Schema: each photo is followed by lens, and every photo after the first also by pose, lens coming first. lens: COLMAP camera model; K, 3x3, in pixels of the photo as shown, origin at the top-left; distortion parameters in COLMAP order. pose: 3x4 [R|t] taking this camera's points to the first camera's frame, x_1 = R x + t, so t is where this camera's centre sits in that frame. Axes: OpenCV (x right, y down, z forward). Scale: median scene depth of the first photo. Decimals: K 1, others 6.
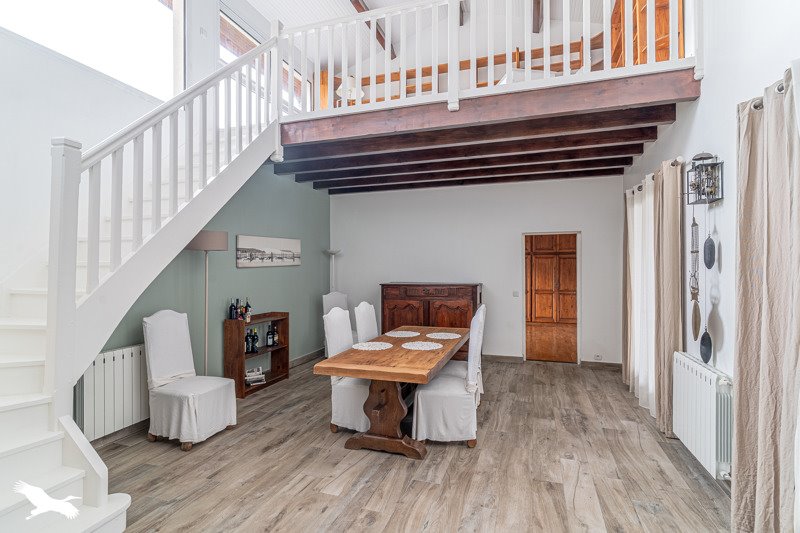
lens RADIAL K [[390.2, 0, 401.6], [0, 390.2, 268.1], [0, 0, 1]] dist [0.001561, 0.001544]
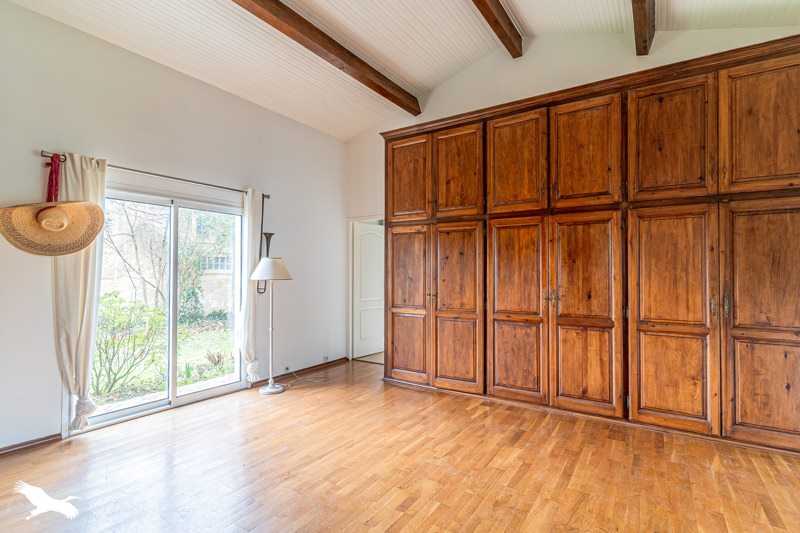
lens RADIAL K [[390.2, 0, 398.9], [0, 390.2, 267.4], [0, 0, 1]] dist [0.001561, 0.001544]
pose [[0.962297, -0.002851, -0.271987, 0.245076], [-0.000182, 0.999938, -0.011123, 0.017532], [0.272002, 0.010754, 0.962237, 0.651761]]
